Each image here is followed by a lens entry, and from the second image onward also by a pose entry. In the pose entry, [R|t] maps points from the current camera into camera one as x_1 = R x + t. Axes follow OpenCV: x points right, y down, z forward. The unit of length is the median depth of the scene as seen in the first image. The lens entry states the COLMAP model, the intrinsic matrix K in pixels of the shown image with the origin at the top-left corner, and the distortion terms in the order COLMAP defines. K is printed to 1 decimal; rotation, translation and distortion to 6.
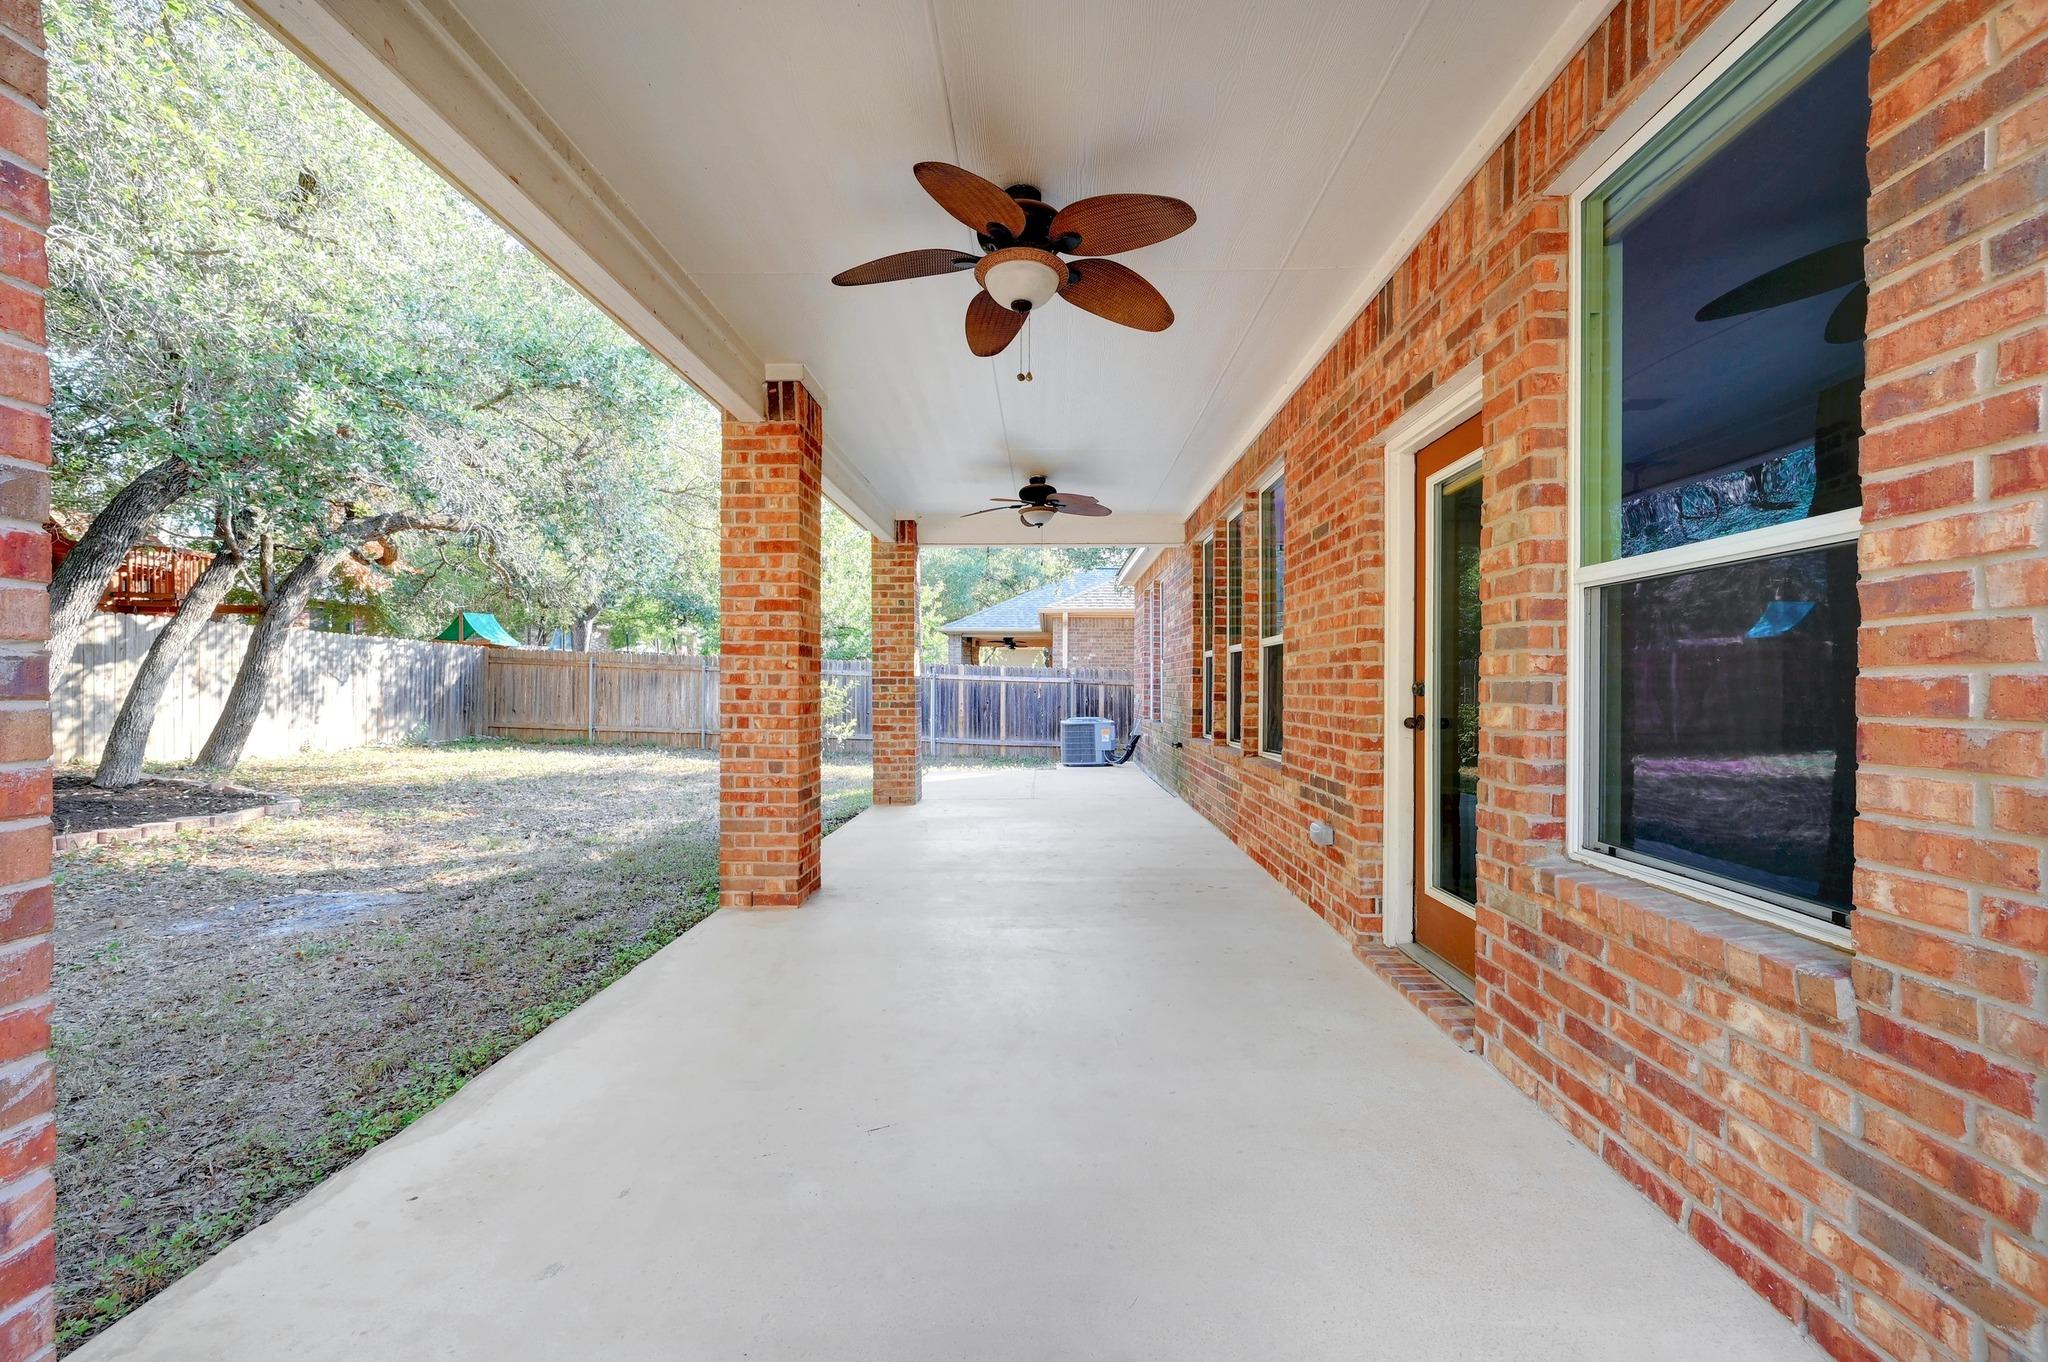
lens RADIAL K [[815.5, 0, 1027.0], [0, 815.5, 687.0], [0, 0, 1]] dist [-0.000450, -0.000407]
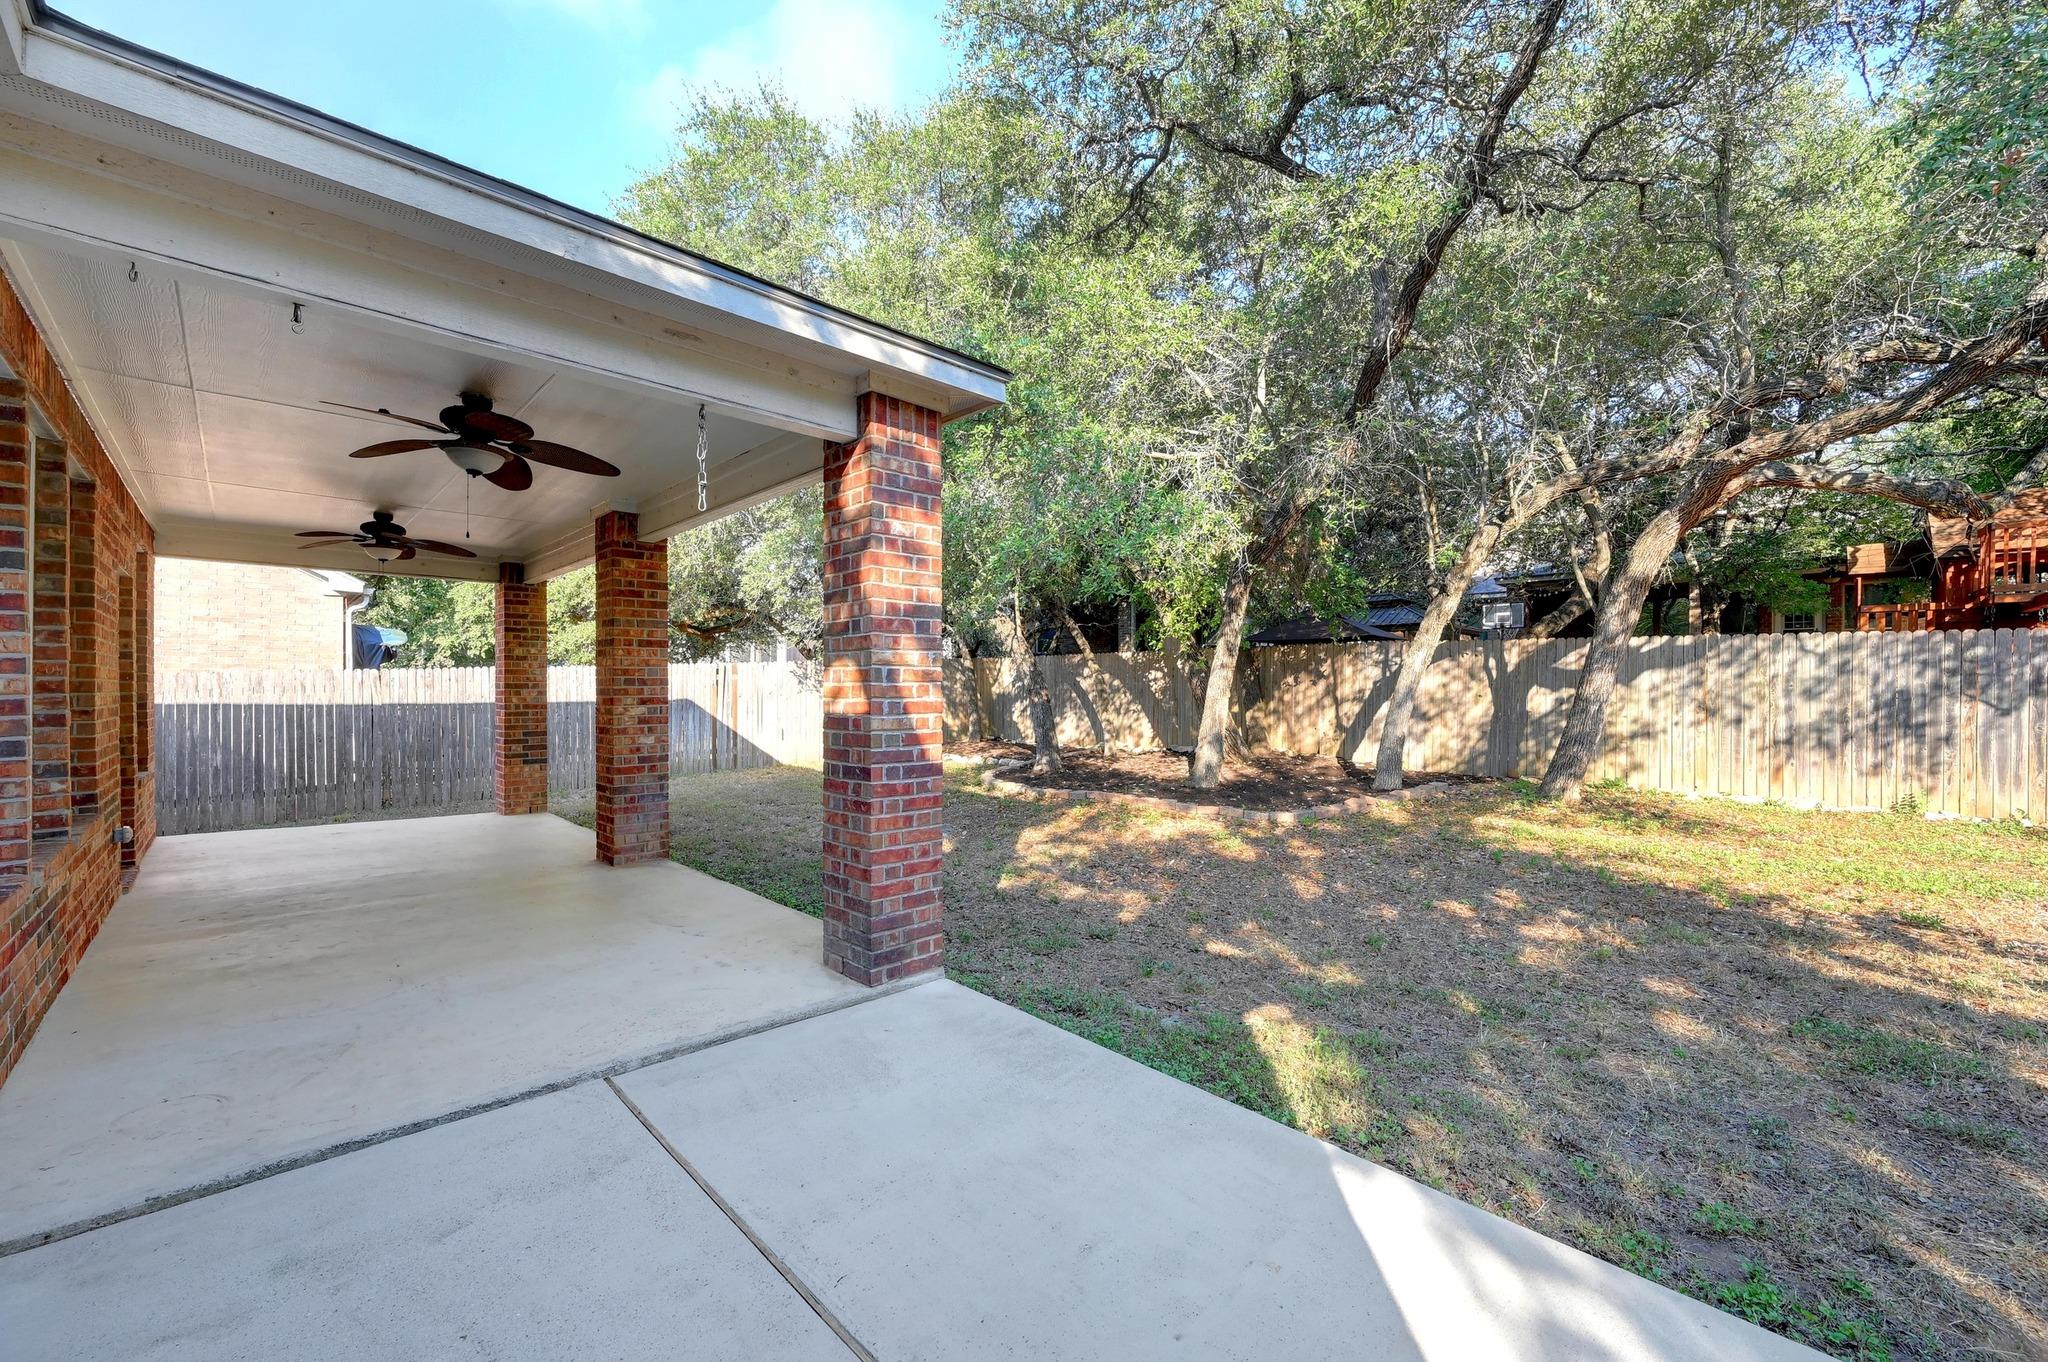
lens RADIAL K [[815.5, 0, 1027.0], [0, 815.5, 687.0], [0, 0, 1]] dist [-0.000450, -0.000407]
pose [[-0.696249, -0.006448, -0.717772, 0.097174], [-0.006905, 0.999974, -0.002285, -0.018921], [0.717767, 0.003365, -0.696275, 1.006443]]
